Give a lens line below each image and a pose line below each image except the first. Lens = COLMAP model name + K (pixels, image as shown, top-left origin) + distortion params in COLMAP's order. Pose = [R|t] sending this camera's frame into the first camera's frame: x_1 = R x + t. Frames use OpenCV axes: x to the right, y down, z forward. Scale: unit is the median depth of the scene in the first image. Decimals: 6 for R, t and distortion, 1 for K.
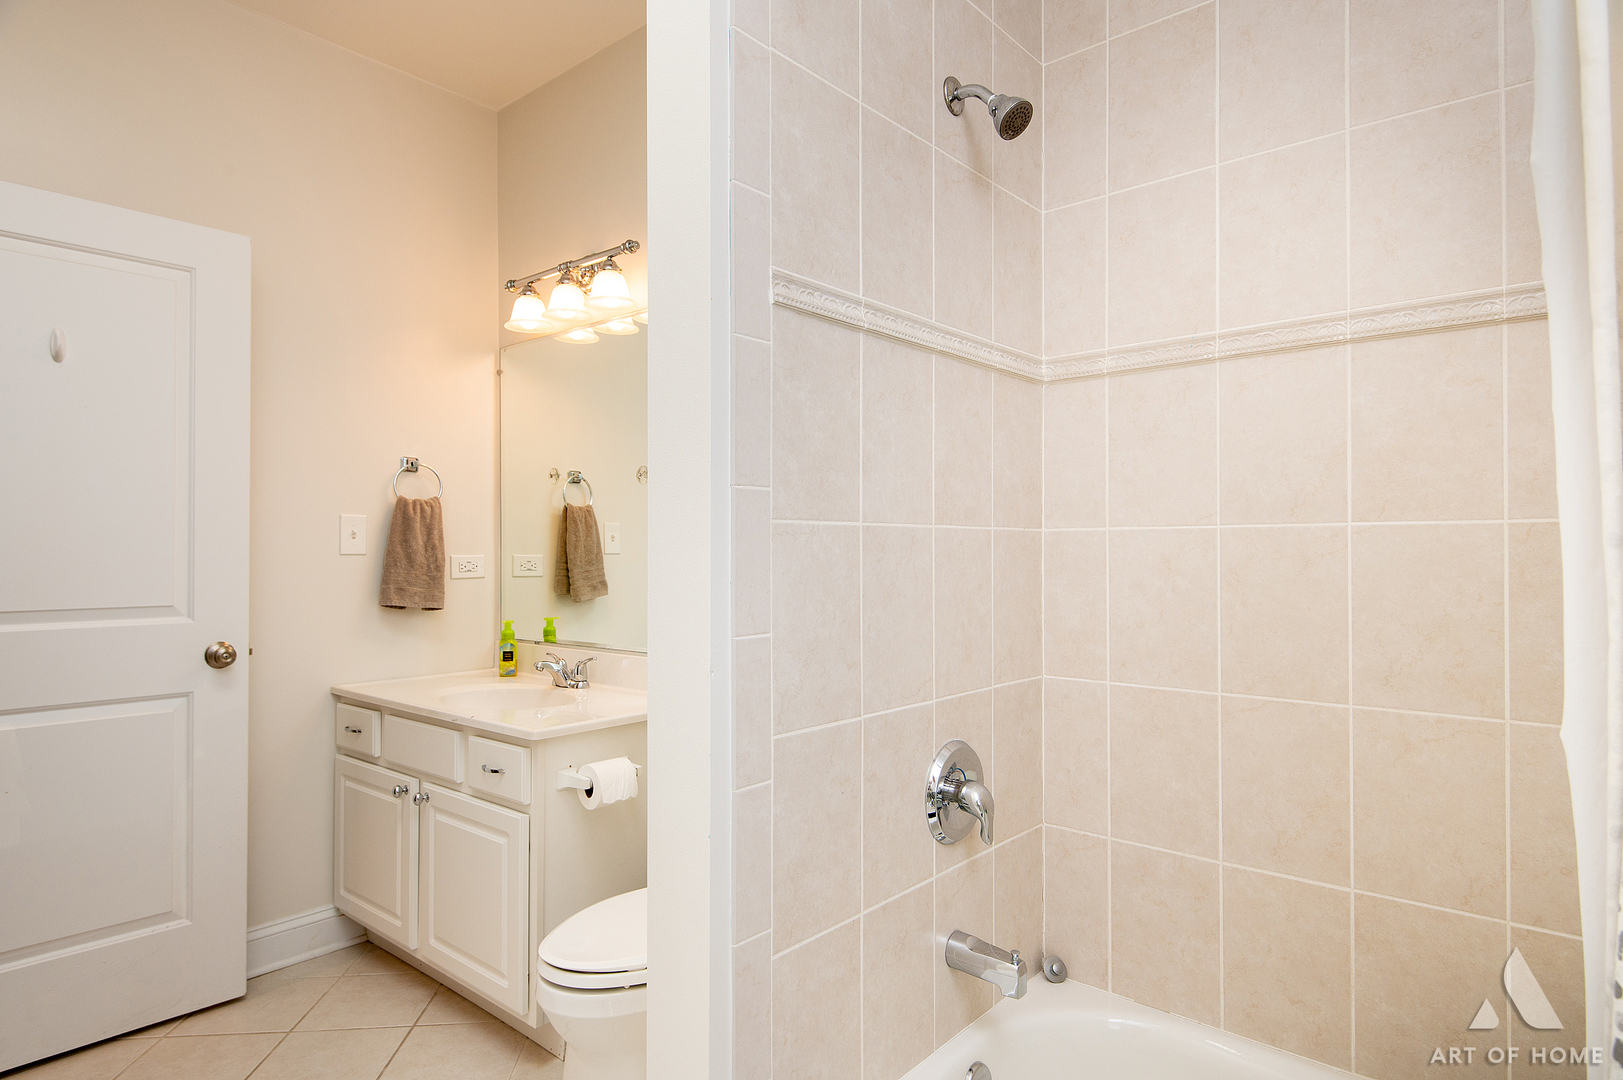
lens RADIAL K [[916.8, 0, 802.1], [0, 916.8, 537.6], [0, 0, 1]] dist [0.009799, -0.001943]
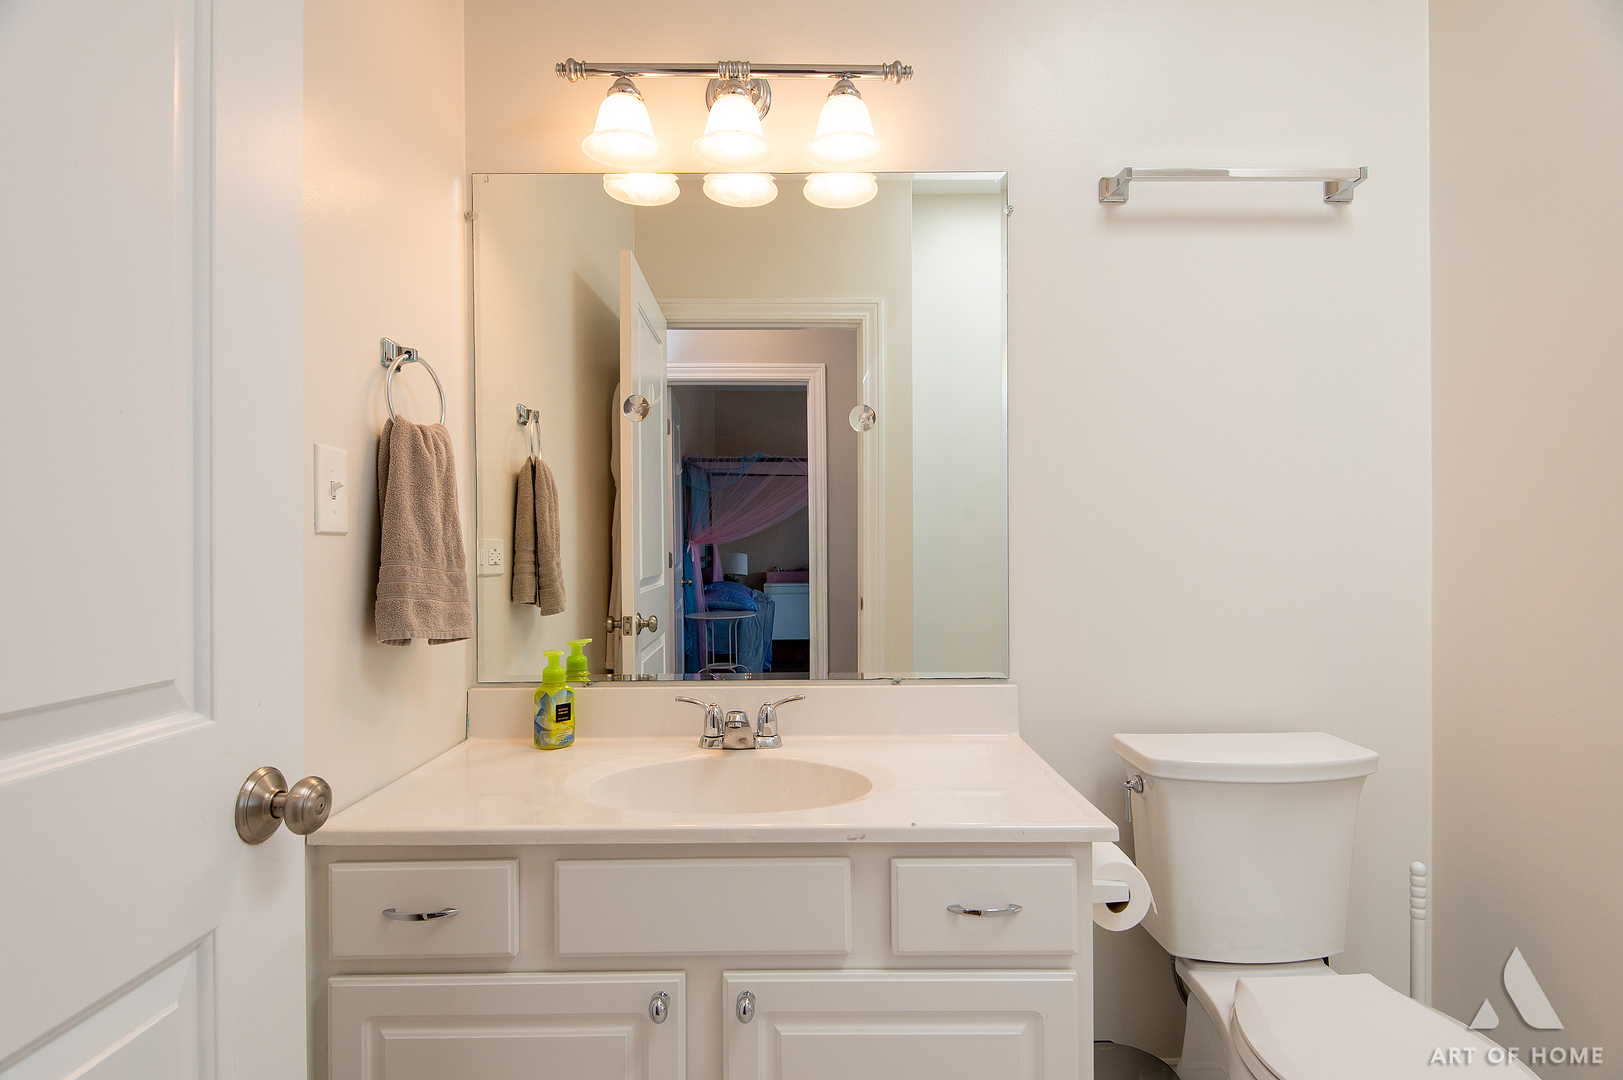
lens RADIAL K [[851.8, 0, 815.6], [0, 851.8, 550.5], [0, 0, 1]] dist [0.013237, -0.008000]
pose [[0.757372, -0.003042, 0.652977, -0.606951], [-0.008750, 0.999852, 0.014807, 0.019420], [-0.652925, -0.016928, 0.757233, 0.539396]]
